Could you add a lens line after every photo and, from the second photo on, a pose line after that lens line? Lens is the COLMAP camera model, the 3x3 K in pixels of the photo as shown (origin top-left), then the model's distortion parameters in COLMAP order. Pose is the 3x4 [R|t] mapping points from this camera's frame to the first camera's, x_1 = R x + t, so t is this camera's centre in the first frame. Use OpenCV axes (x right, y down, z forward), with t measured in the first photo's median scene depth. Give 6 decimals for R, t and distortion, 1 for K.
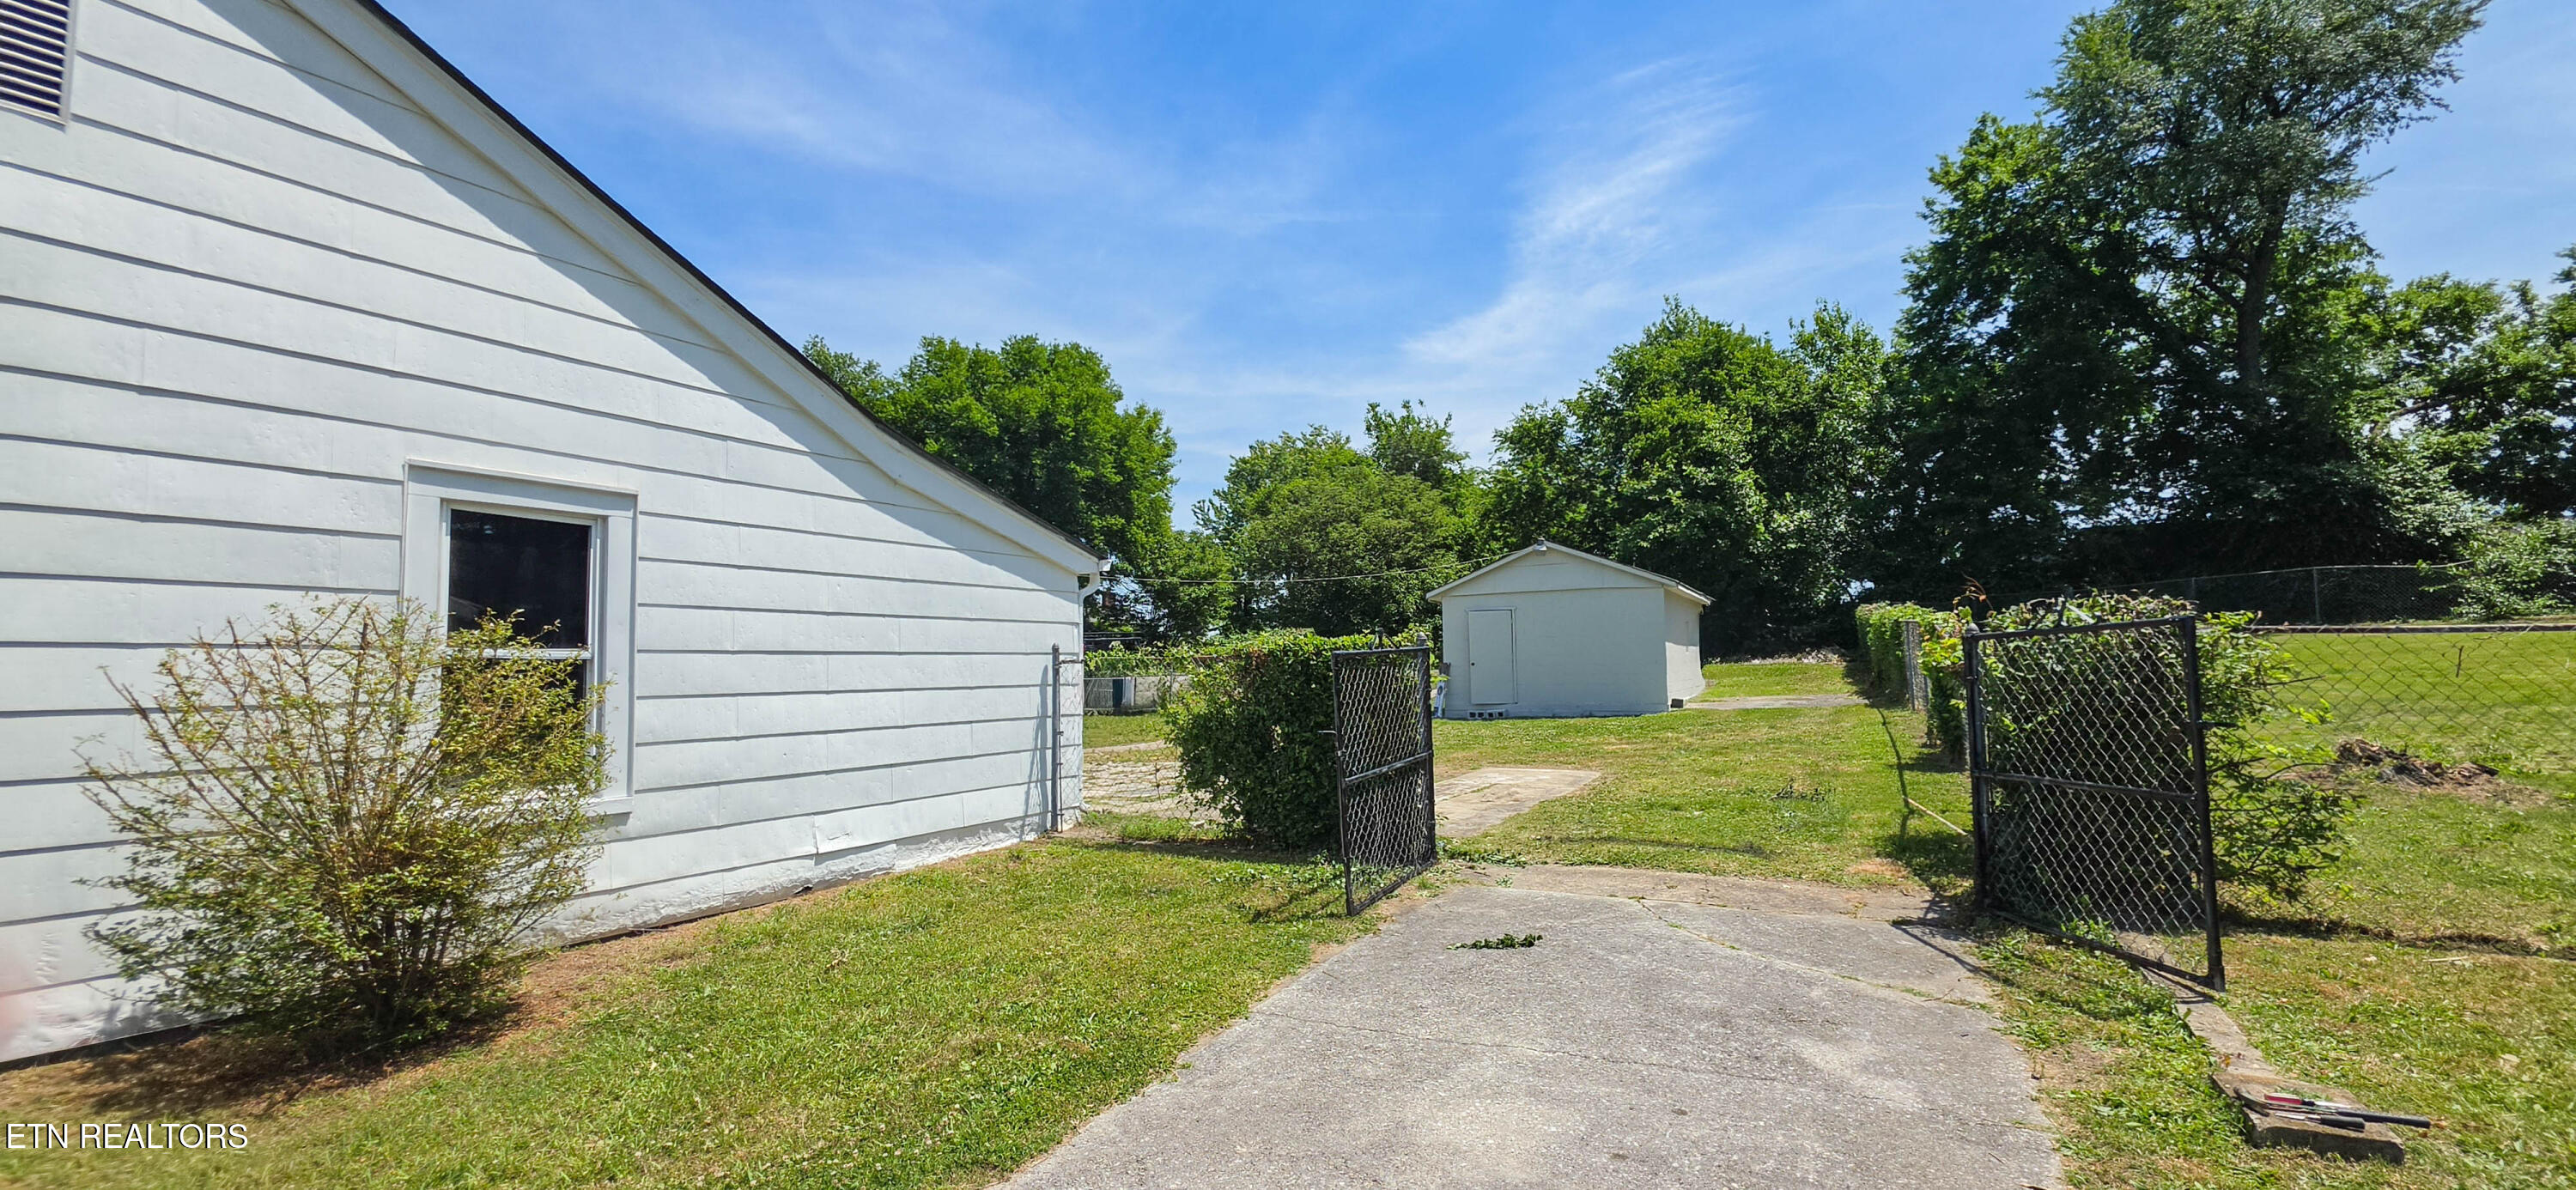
lens RADIAL K [[1029.2, 0, 1283.6], [0, 1029.2, 600.7], [0, 0, 1]] dist [0.014122, -0.013365]
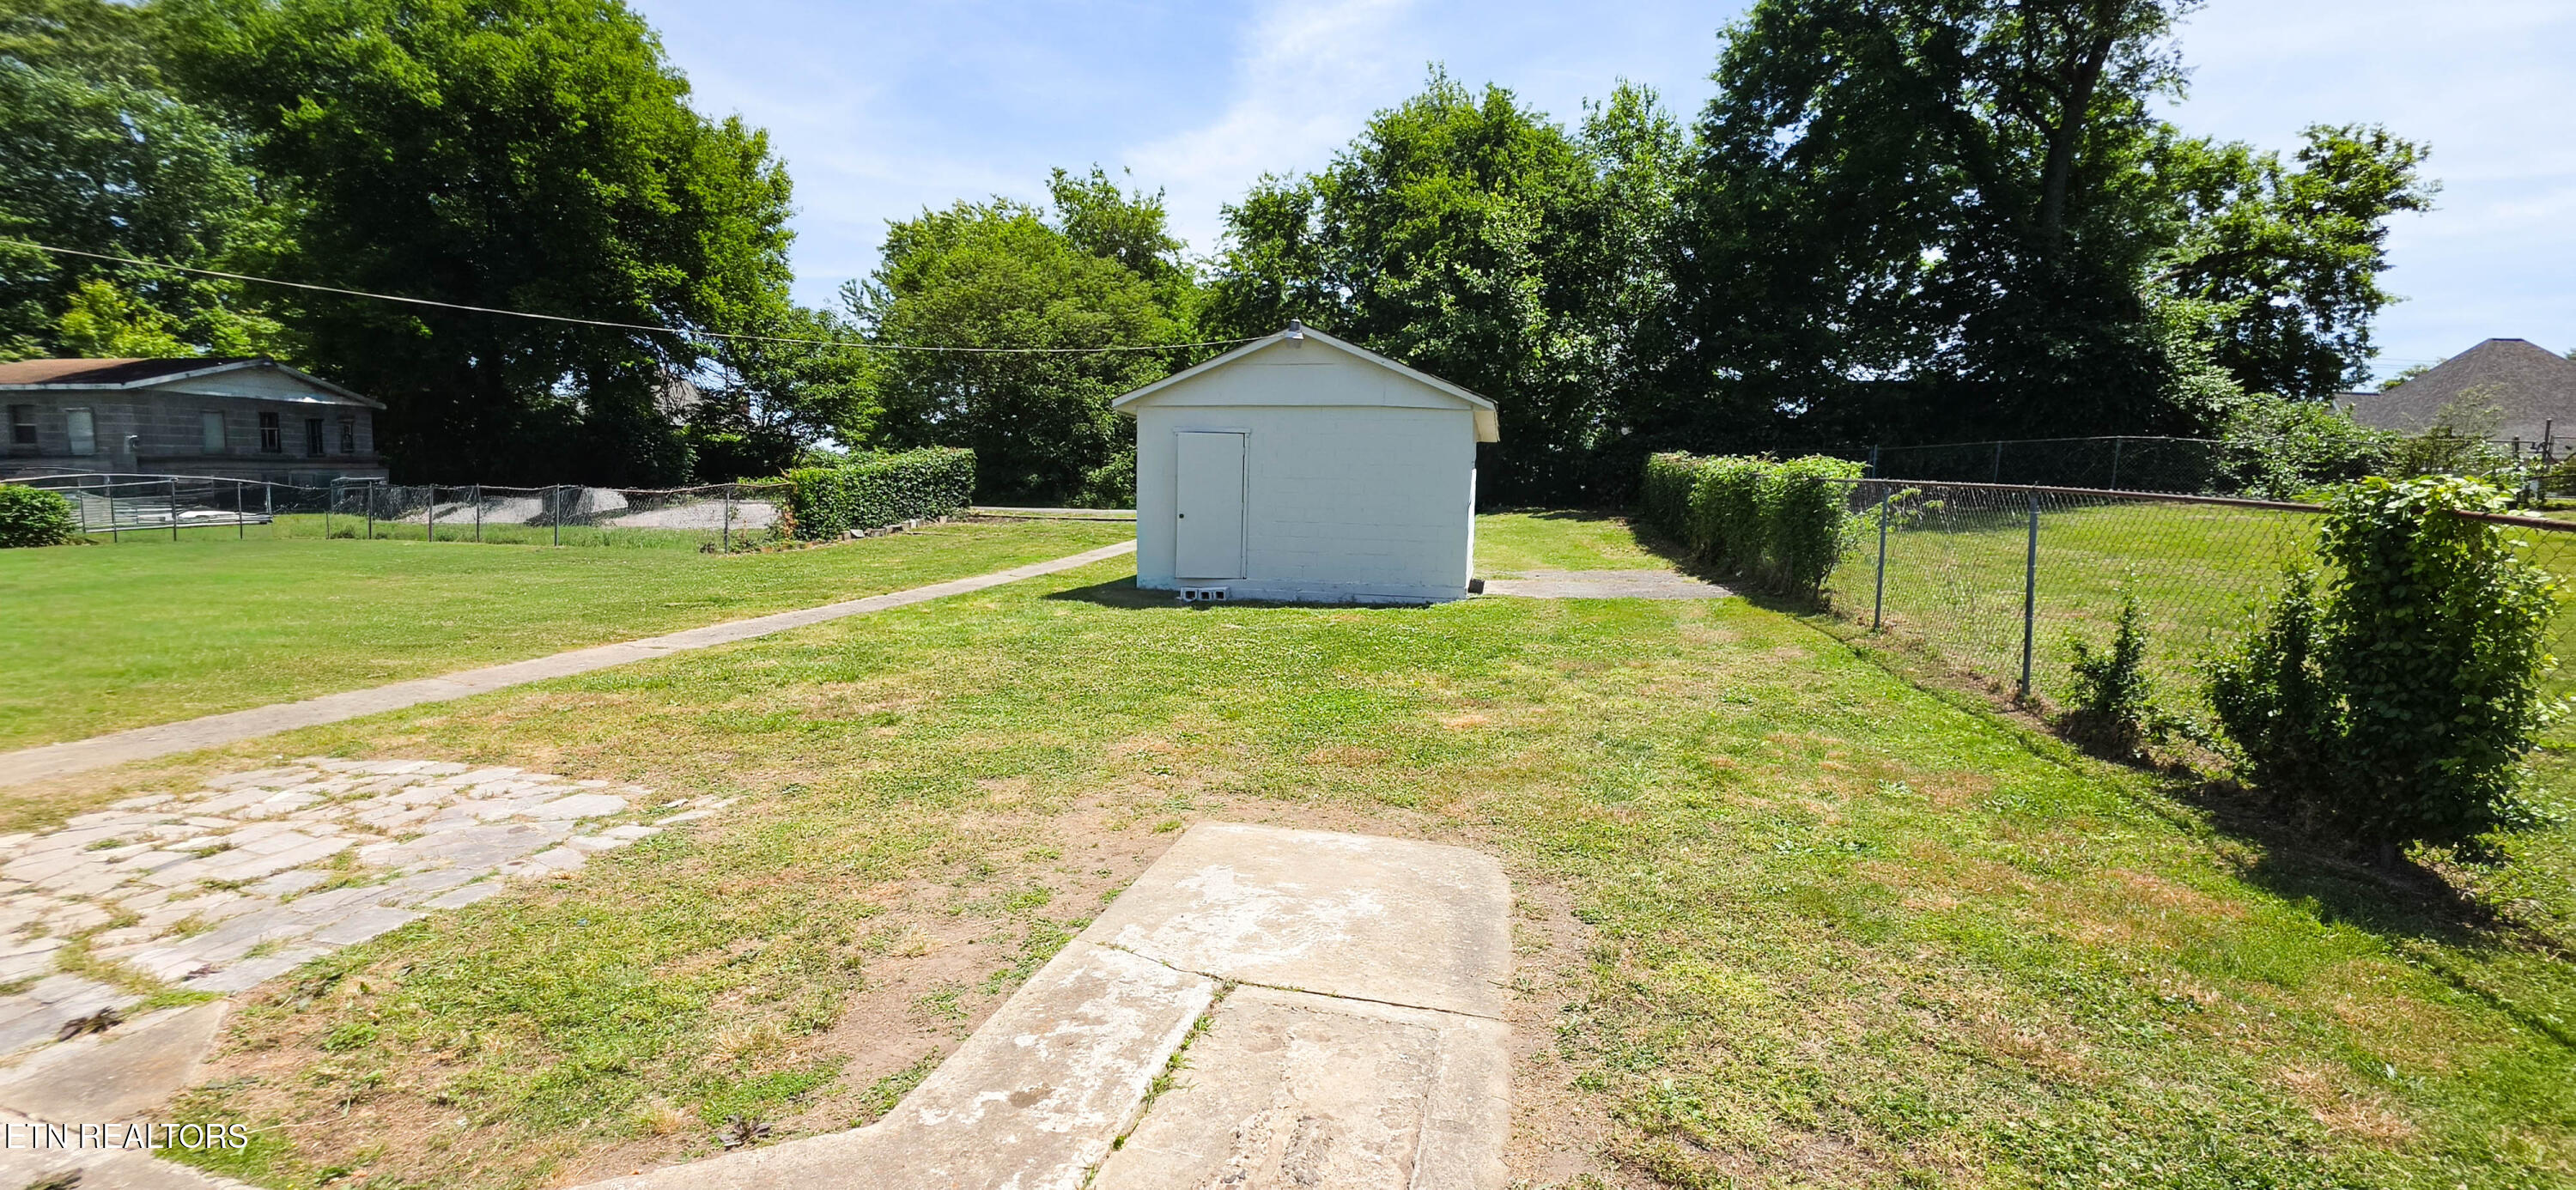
lens RADIAL K [[1029.2, 0, 1283.6], [0, 1029.2, 600.7], [0, 0, 1]] dist [0.014122, -0.013365]
pose [[0.960141, 0.011481, 0.279281, 0.037284], [-0.056928, 0.986246, 0.155170, 0.006901], [-0.273658, -0.164884, 0.947589, 0.212000]]
